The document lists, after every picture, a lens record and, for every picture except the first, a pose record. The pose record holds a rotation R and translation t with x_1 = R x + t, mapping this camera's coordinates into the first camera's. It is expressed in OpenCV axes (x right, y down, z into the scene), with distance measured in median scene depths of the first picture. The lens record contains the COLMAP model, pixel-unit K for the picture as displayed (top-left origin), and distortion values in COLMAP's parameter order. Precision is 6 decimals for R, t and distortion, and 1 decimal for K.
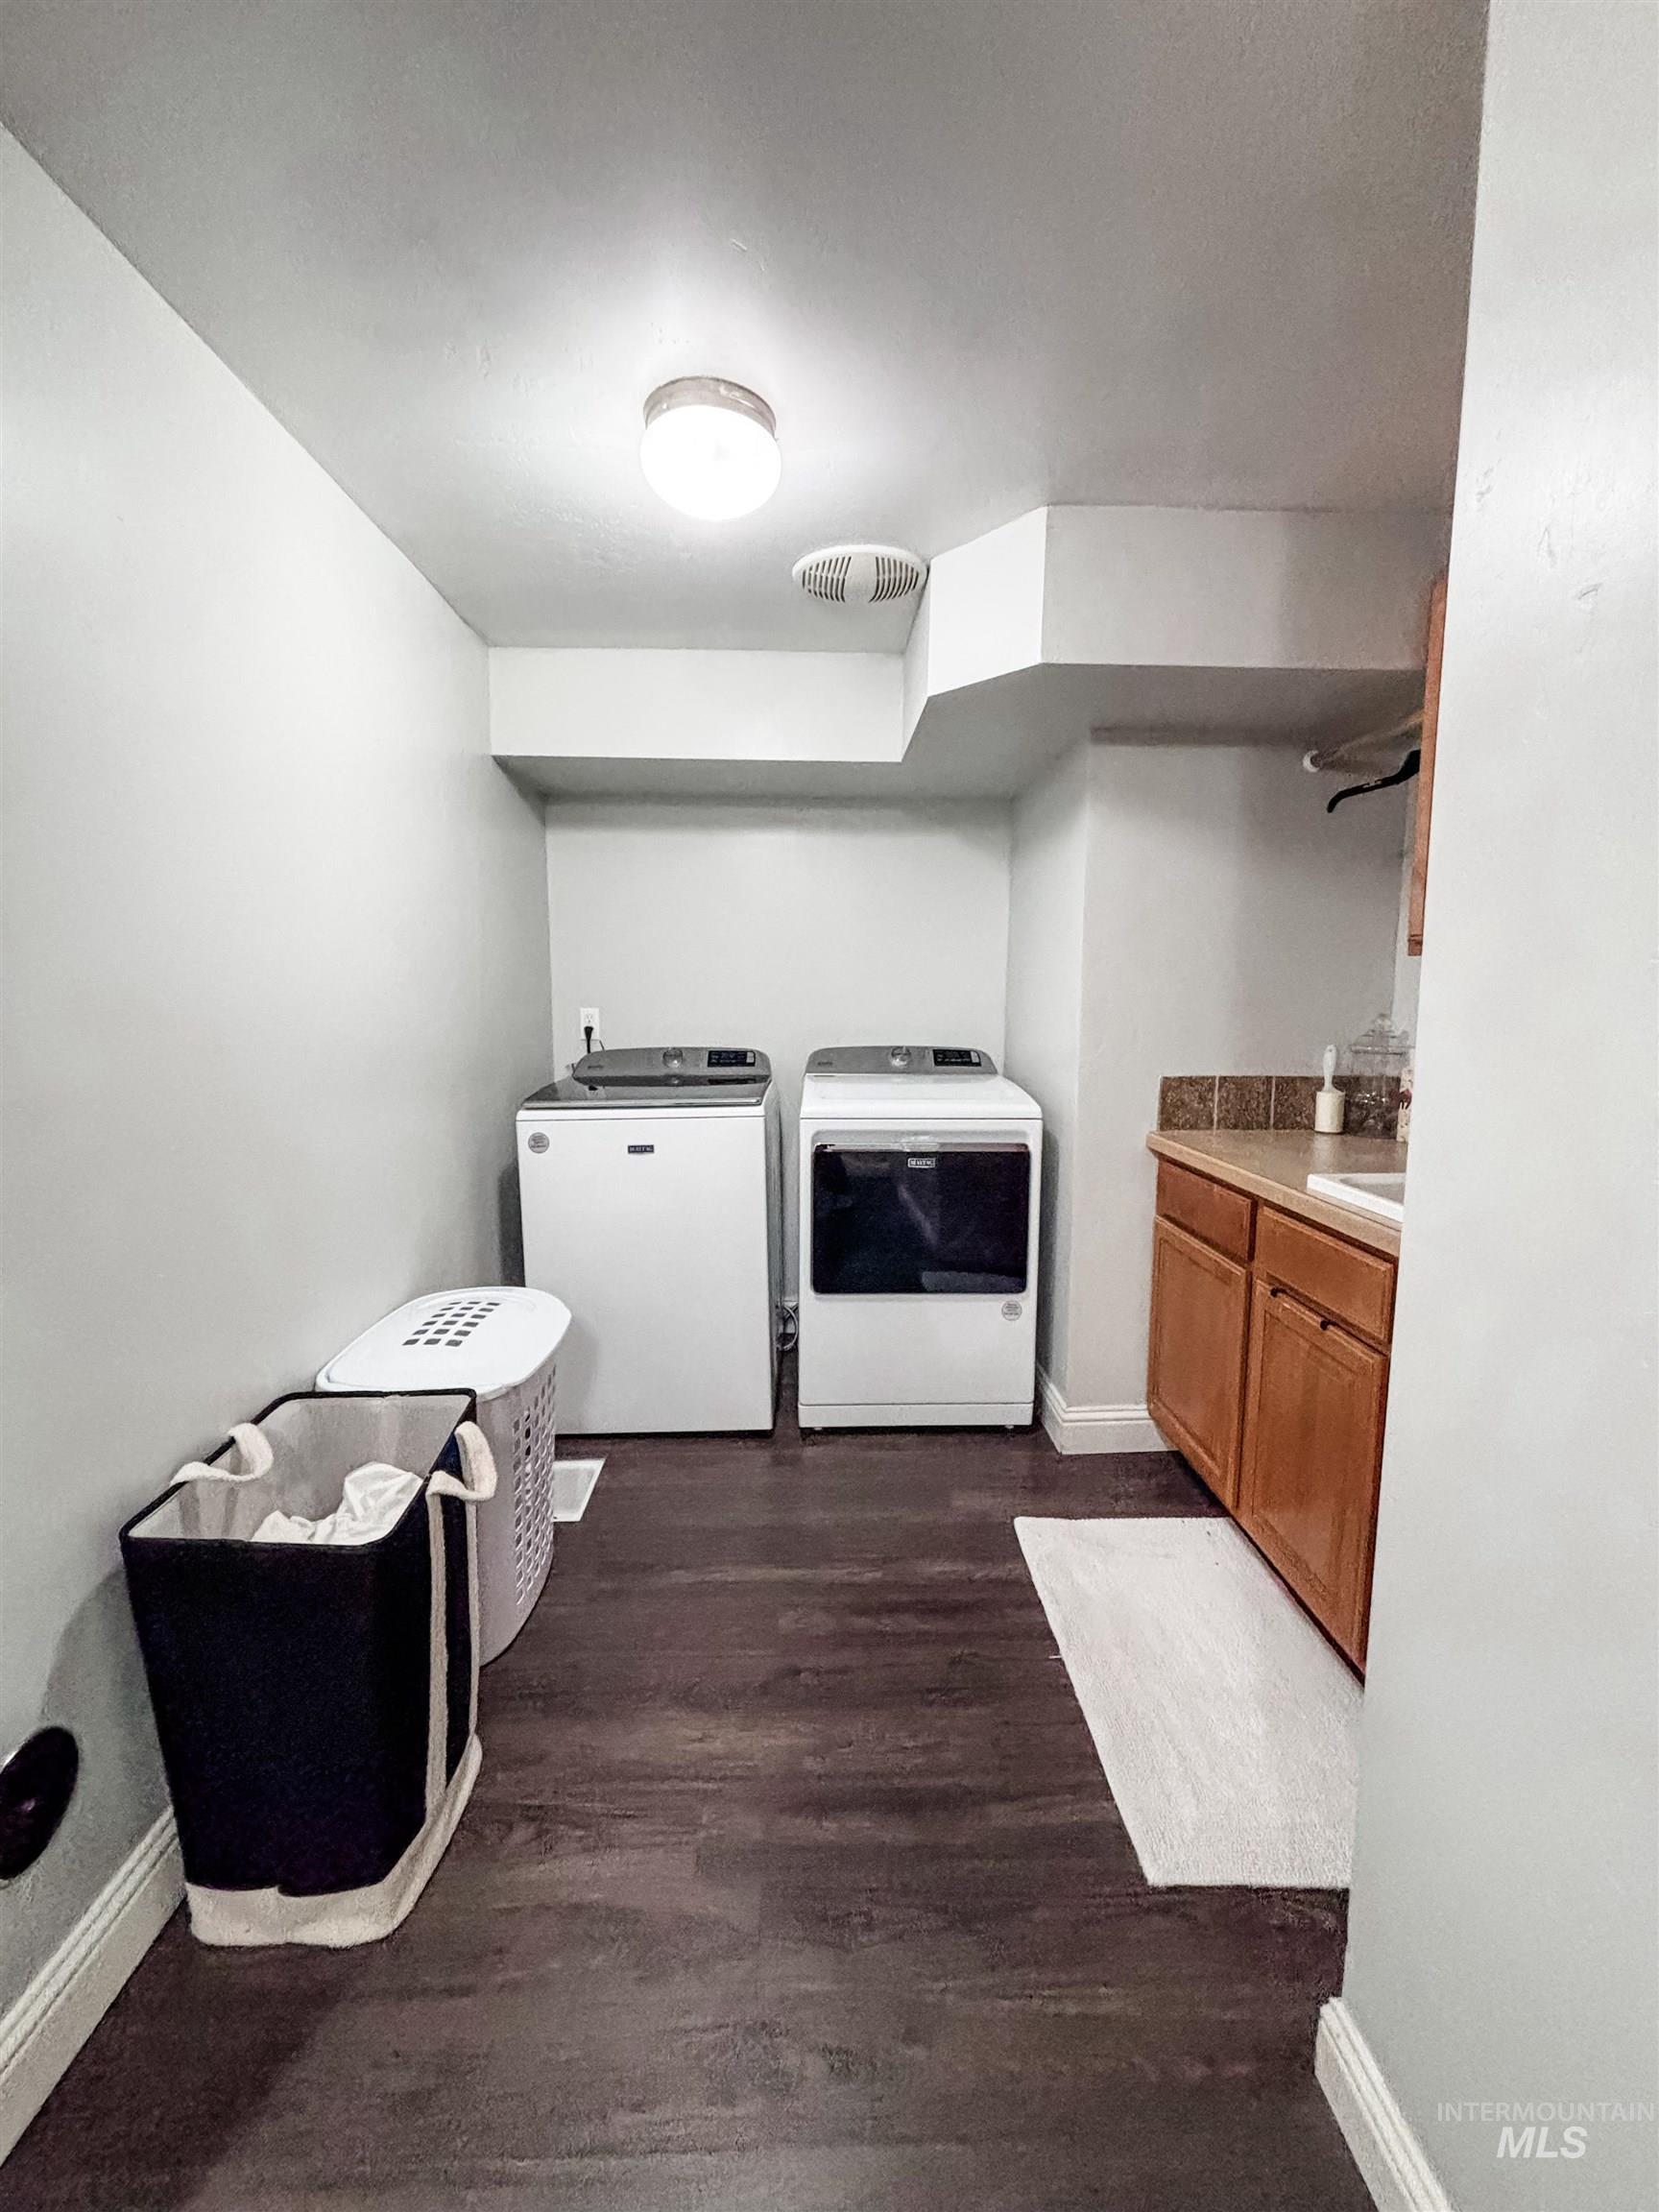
lens RADIAL K [[899.2, 0, 825.8], [0, 899.2, 1091.3], [0, 0, 1]] dist [-0.002446, 0.000004]
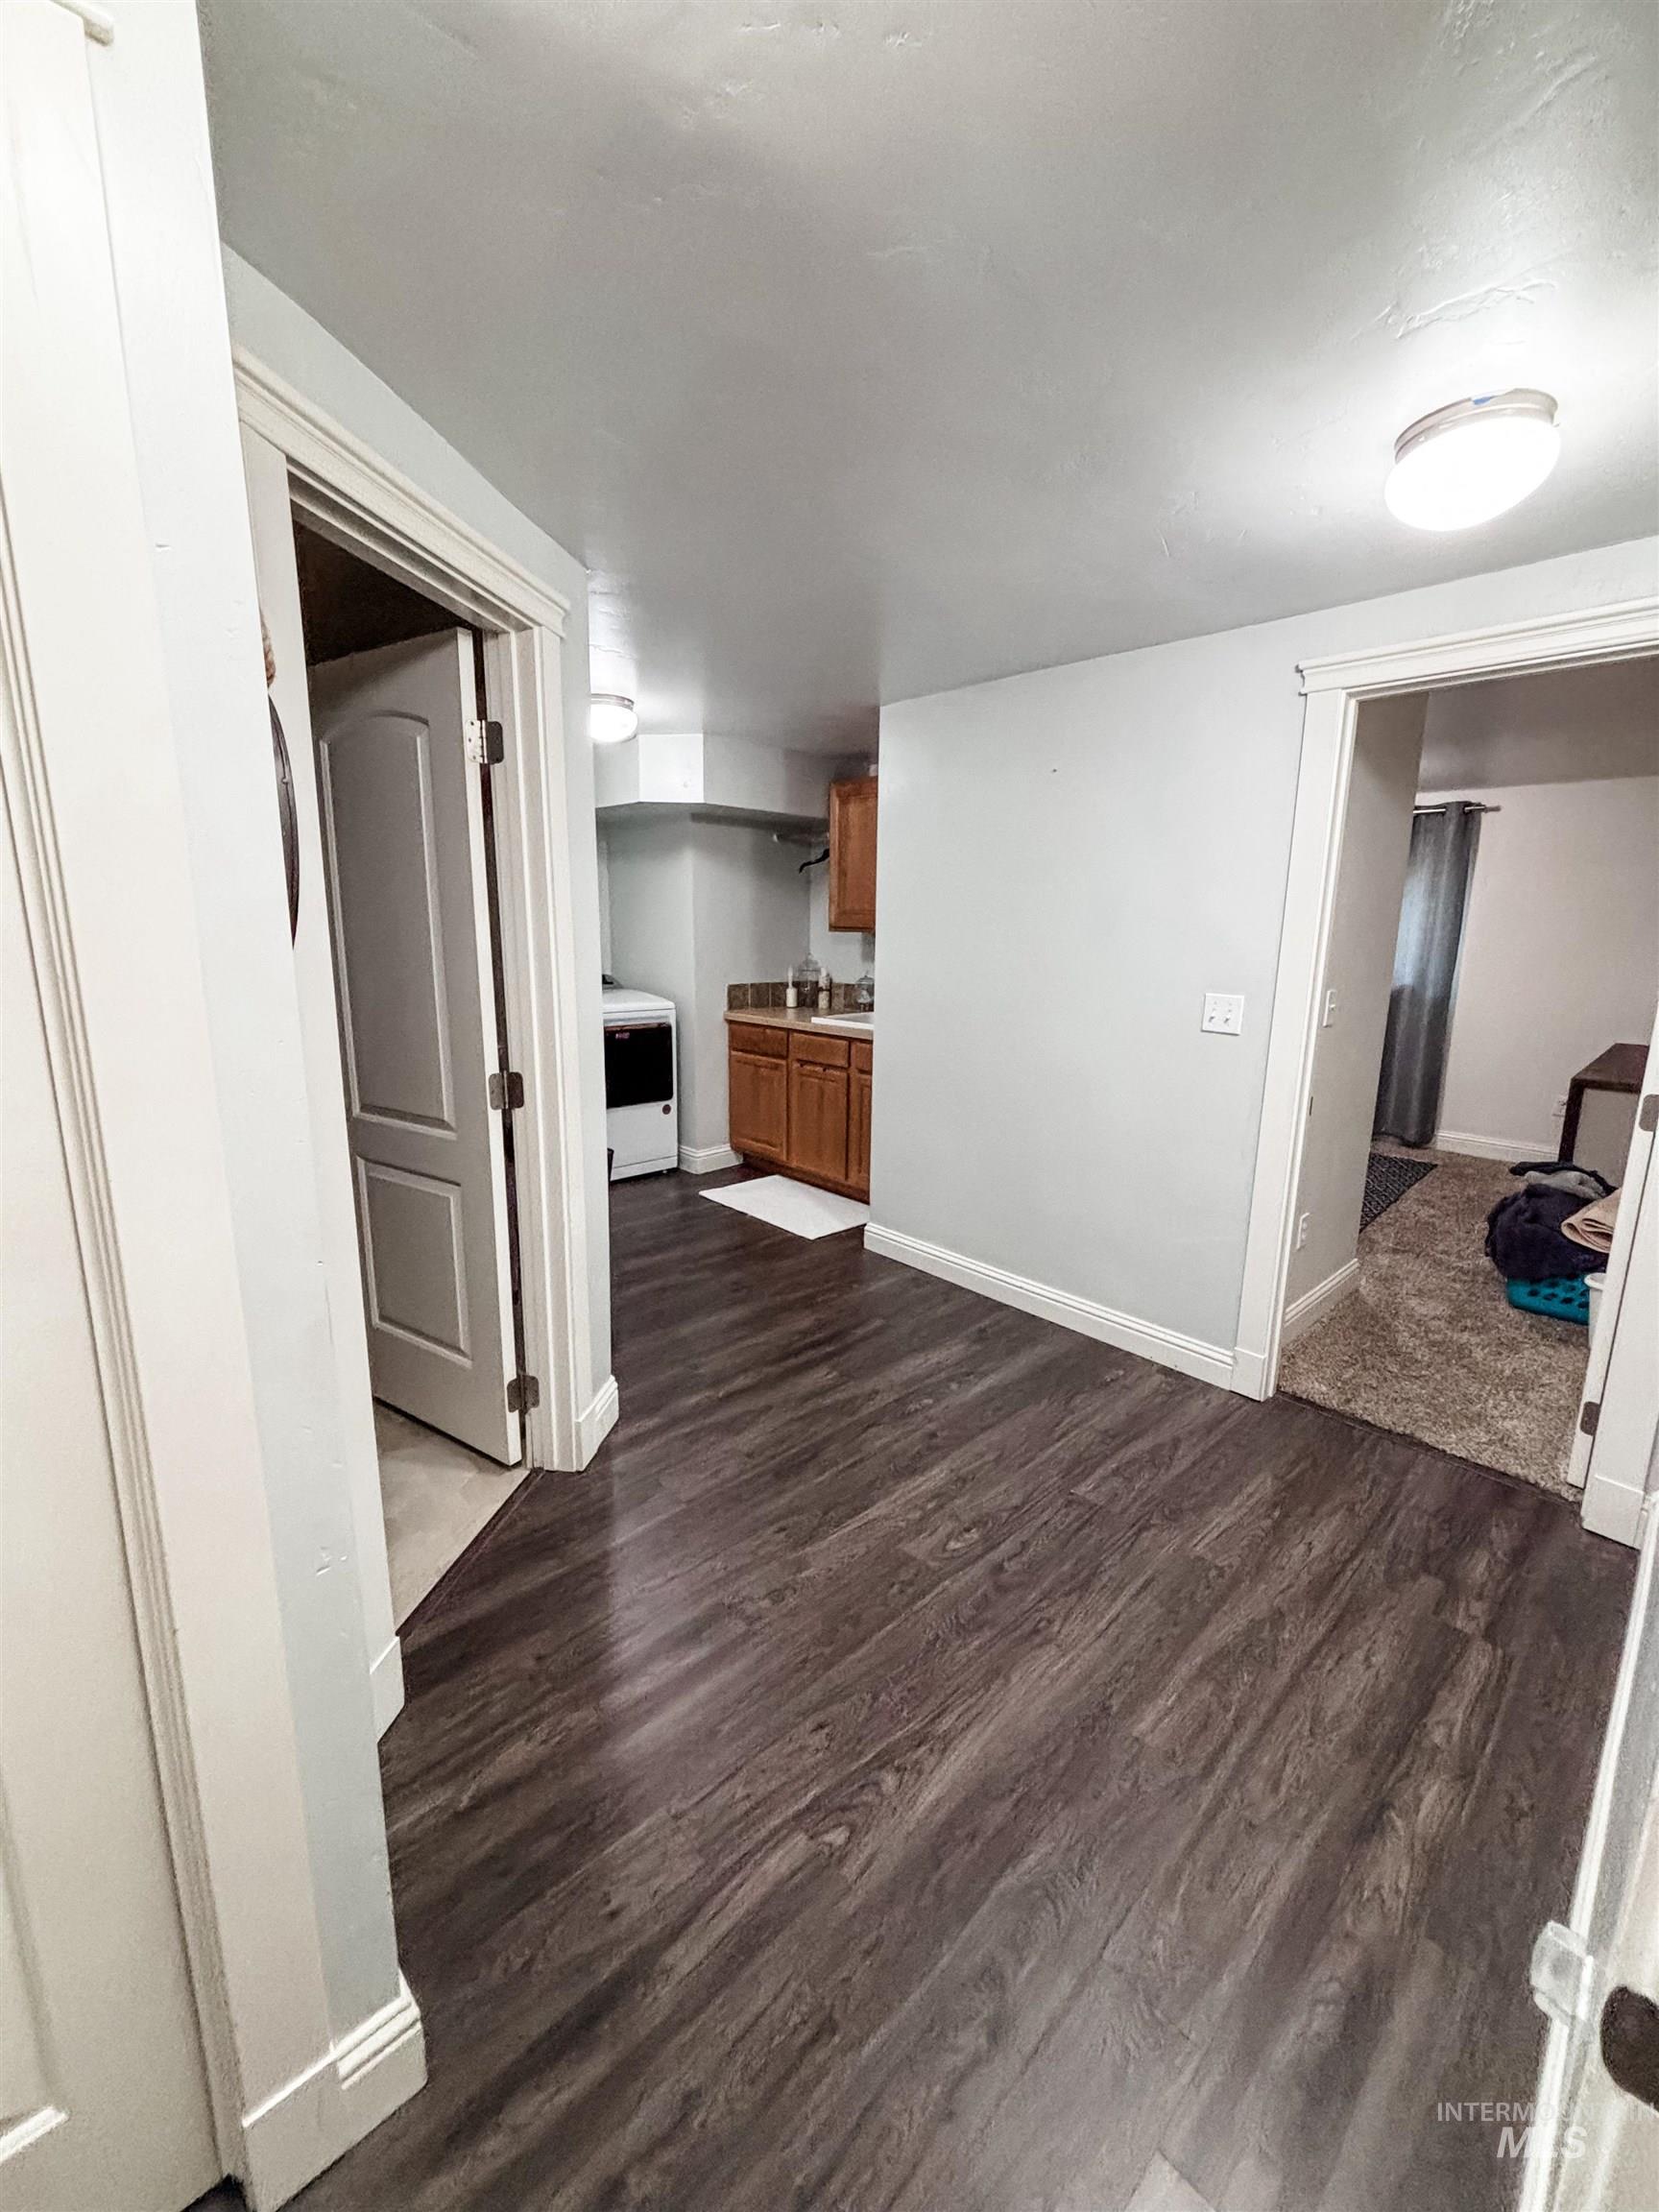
lens RADIAL K [[899.2, 0, 839.9], [0, 899.2, 1111.0], [0, 0, 1]] dist [-0.002446, 0.000004]
pose [[0.738444, -0.129340, 0.661794, -0.857812], [0.065542, 0.990552, 0.120459, 0.040575], [-0.671122, -0.045577, 0.739945, -0.737051]]
